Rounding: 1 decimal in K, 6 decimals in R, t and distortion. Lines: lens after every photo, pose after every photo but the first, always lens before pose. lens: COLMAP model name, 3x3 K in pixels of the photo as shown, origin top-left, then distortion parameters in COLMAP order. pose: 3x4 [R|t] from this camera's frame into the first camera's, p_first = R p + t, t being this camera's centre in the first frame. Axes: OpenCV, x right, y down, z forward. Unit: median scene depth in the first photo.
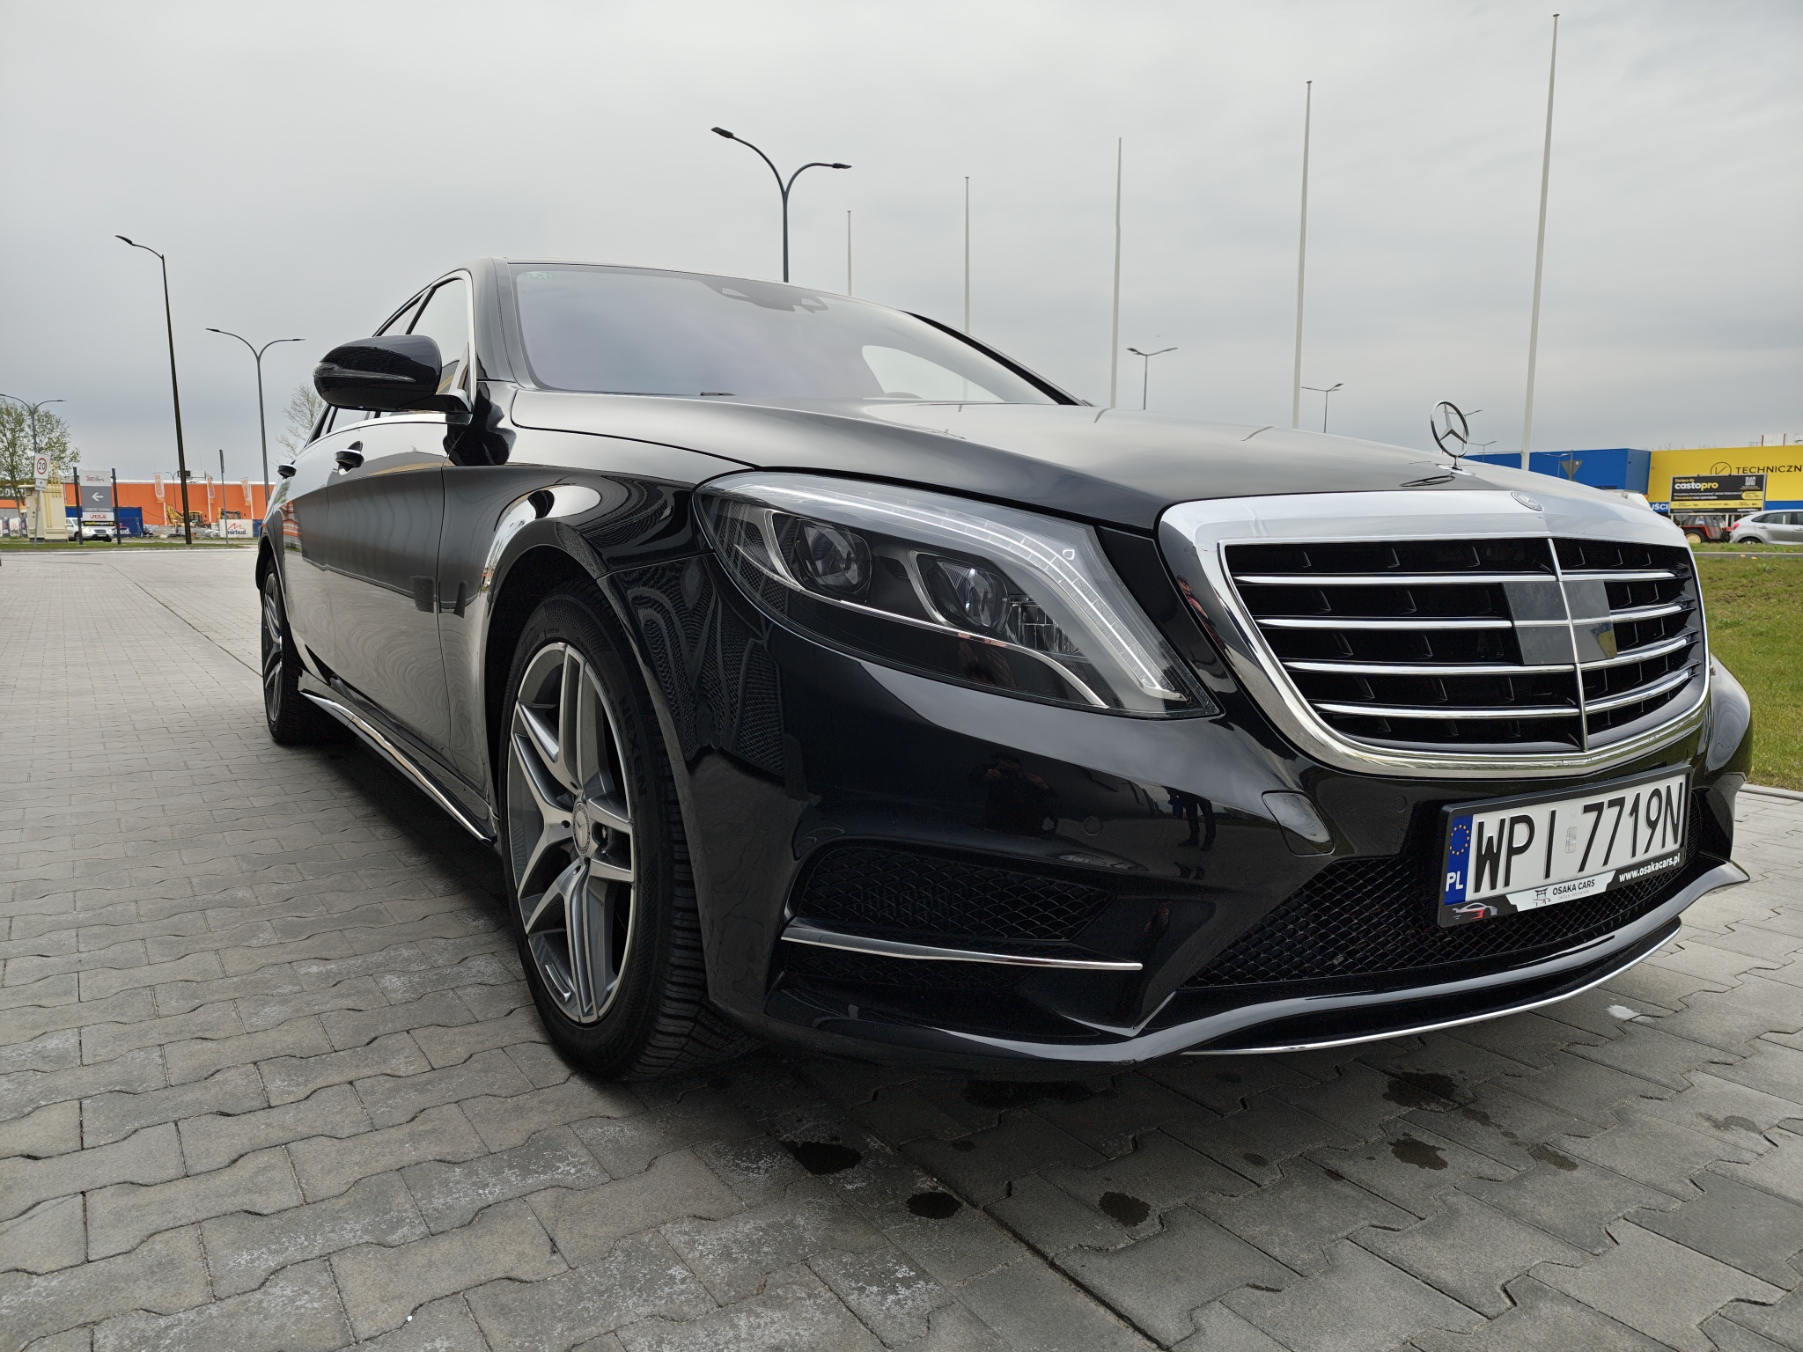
lens RADIAL K [[1221.1, 0, 901.5], [0, 1221.1, 676.0], [0, 0, 1]] dist [0.026296, -0.000768]
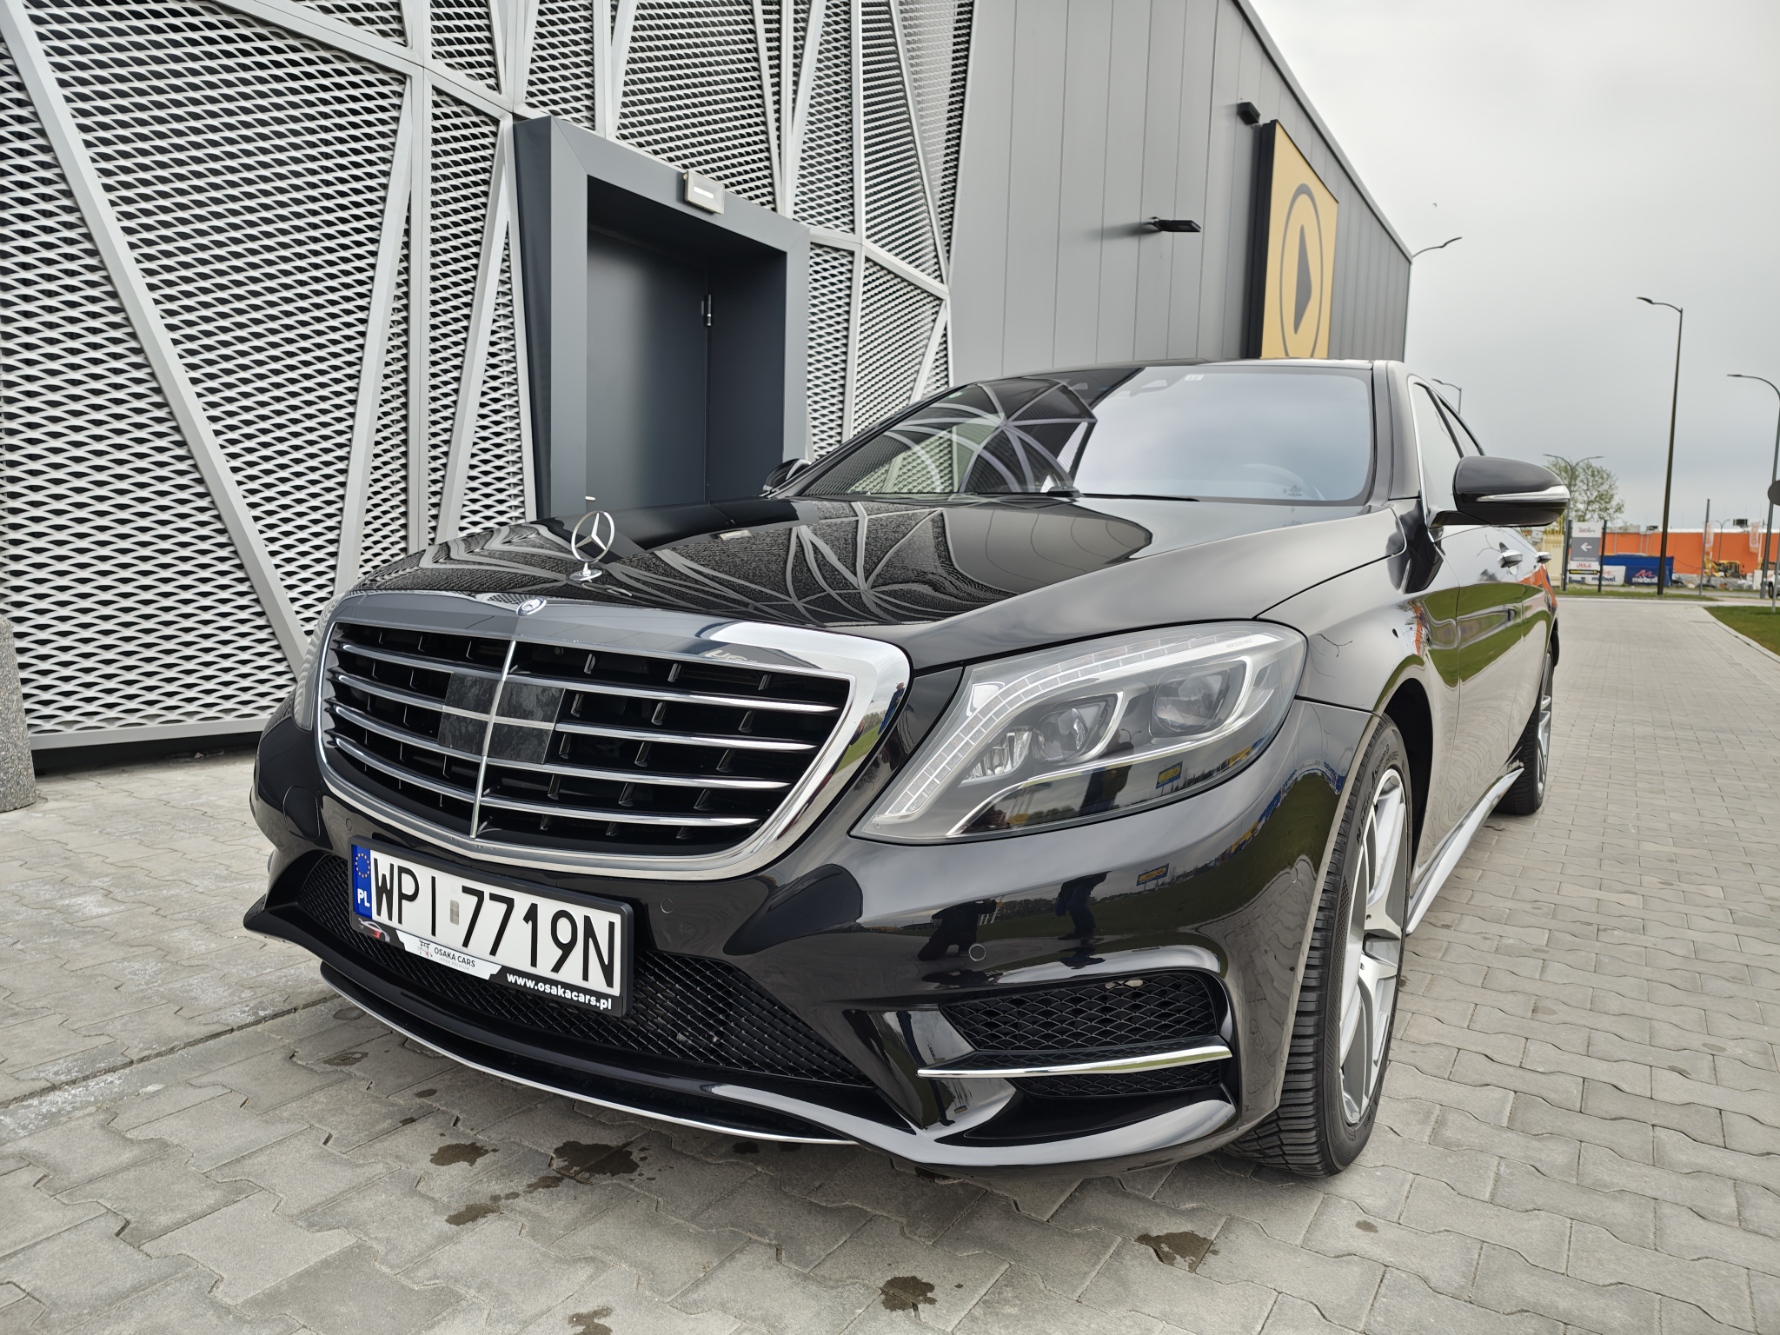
lens RADIAL K [[1215.7, 0, 890.0], [0, 1215.7, 667.5], [0, 0, 1]] dist [0.030573, -0.001815]
pose [[0.420312, 0.099565, -0.901901, 1.694272], [-0.140103, 0.989163, 0.043906, -0.188505], [0.896498, 0.107904, 0.429706, 0.867985]]
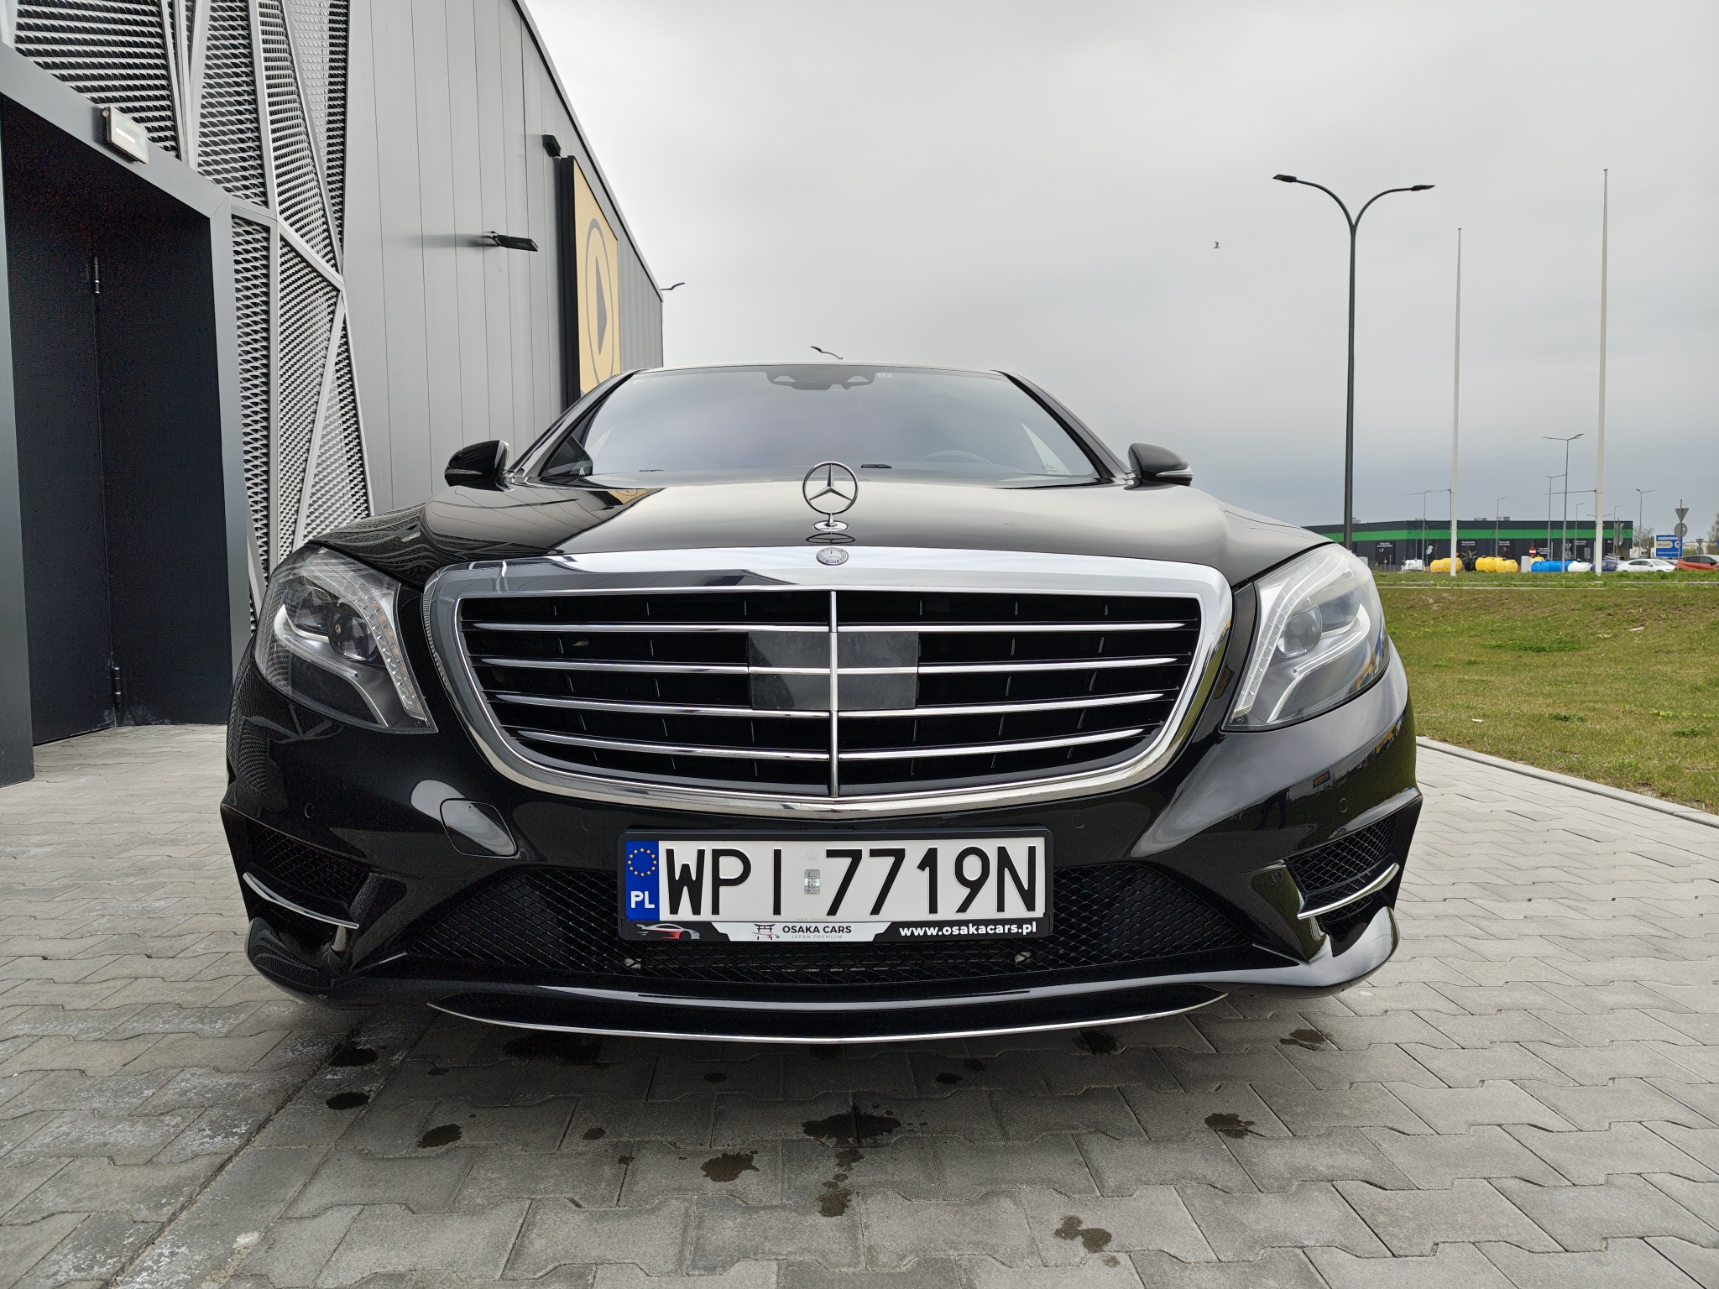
lens RADIAL K [[1161.1, 0, 859.5], [0, 1161.1, 644.5], [0, 0, 1]] dist [0.055360, -0.042540]
pose [[0.855653, 0.022722, -0.517051, 1.092696], [-0.050274, 0.997960, -0.039340, -0.029574], [0.515102, 0.059656, 0.855050, 0.177136]]
